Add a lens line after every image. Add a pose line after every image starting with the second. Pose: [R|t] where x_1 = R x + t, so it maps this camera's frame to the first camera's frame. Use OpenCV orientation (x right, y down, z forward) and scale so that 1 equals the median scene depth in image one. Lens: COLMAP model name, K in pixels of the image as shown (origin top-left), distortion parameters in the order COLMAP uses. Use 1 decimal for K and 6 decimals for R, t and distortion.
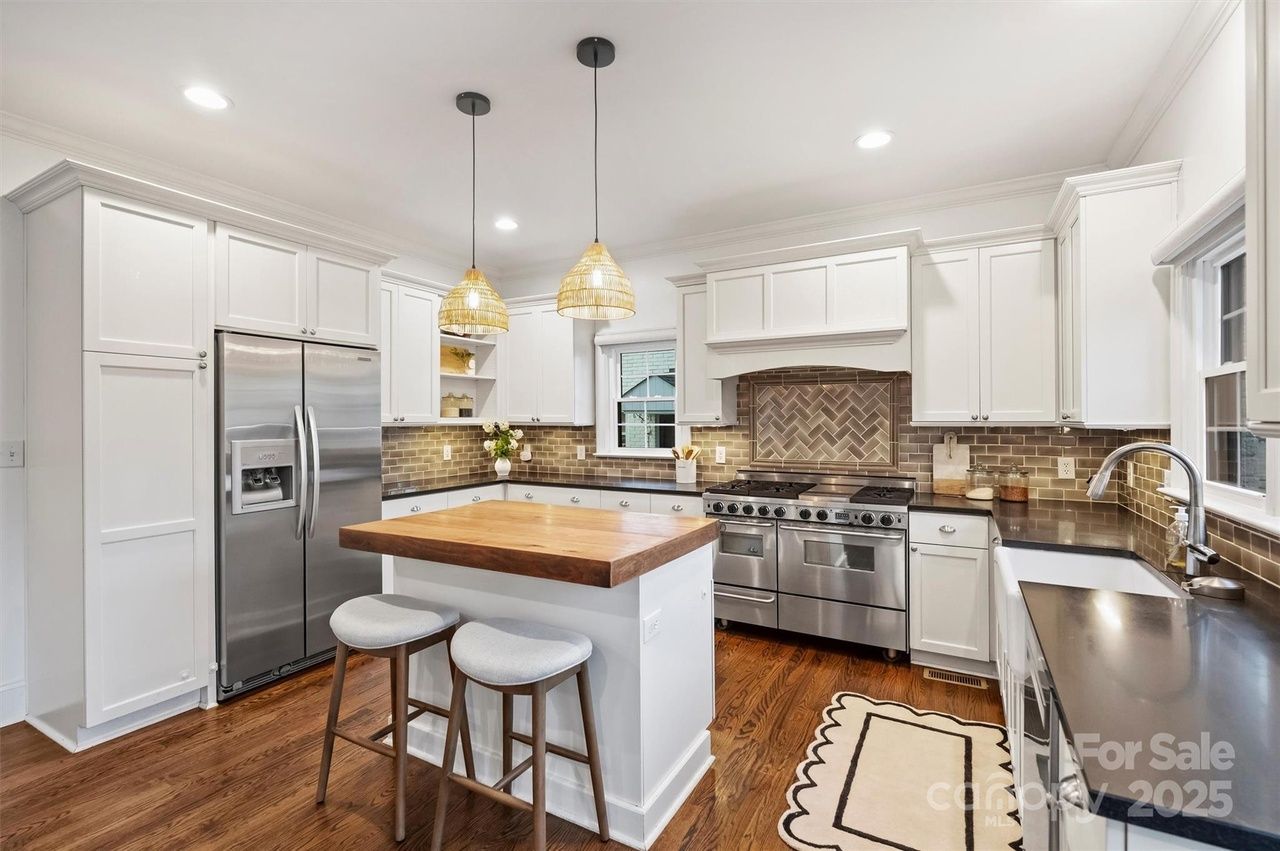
lens RADIAL K [[587.8, 0, 637.9], [0, 587.8, 422.8], [0, 0, 1]] dist [-0.002406, 0.000056]
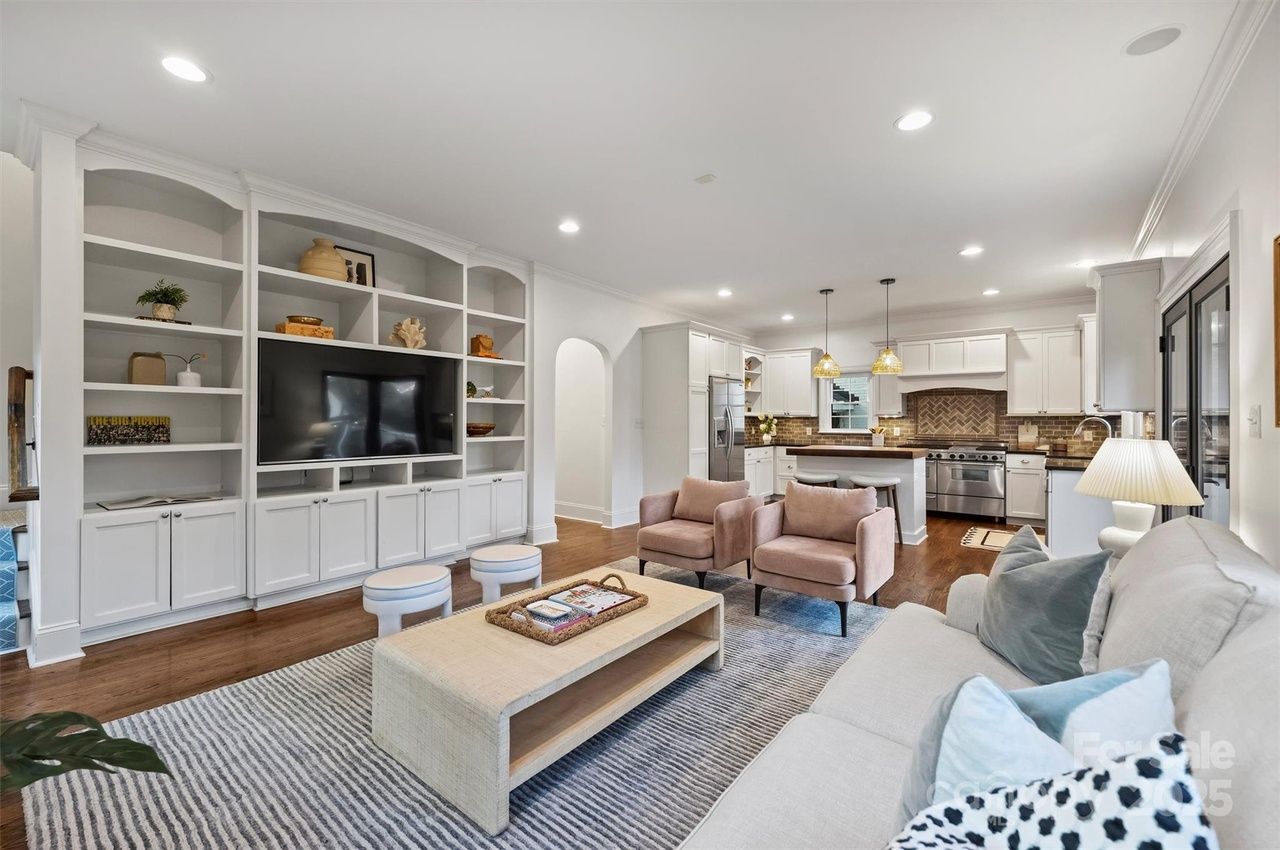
lens RADIAL K [[520.8, 0, 638.2], [0, 520.8, 421.0], [0, 0, 1]] dist [0.002981, 0.000228]
pose [[0.986191, 0.007500, -0.165444, -0.531836], [-0.007783, 0.999969, -0.001063, 0.035766], [0.165431, 0.002336, 0.986219, -1.068944]]
